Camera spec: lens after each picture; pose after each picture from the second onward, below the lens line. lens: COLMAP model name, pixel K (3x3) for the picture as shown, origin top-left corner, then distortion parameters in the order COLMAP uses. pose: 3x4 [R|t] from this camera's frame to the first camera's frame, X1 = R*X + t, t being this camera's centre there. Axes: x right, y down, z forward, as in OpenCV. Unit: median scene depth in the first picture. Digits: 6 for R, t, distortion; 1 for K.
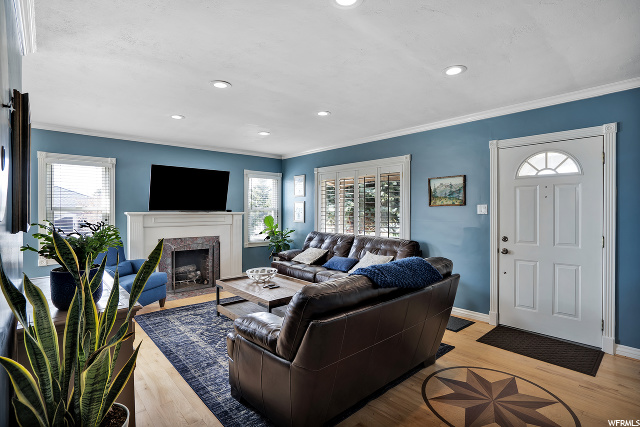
lens RADIAL K [[307.1, 0, 314.7], [0, 307.1, 211.0], [0, 0, 1]] dist [-0.027912, 0.007164]
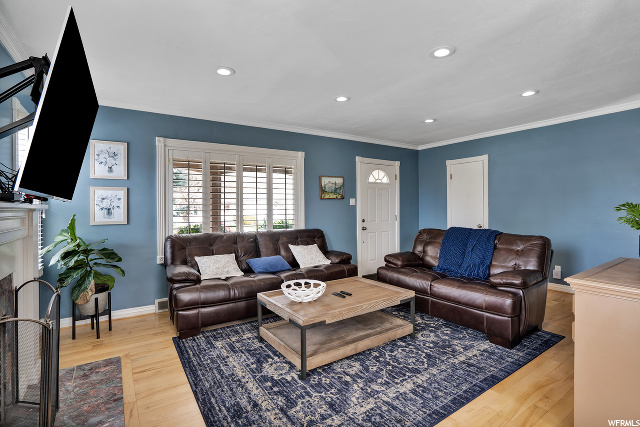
lens RADIAL K [[307.1, 0, 314.5], [0, 307.1, 217.8], [0, 0, 1]] dist [-0.027912, 0.007164]
pose [[0.145493, -0.035473, 0.988723, -0.979231], [0.014712, 0.999324, 0.033689, 0.019641], [-0.989250, 0.009644, 0.145916, 1.001973]]
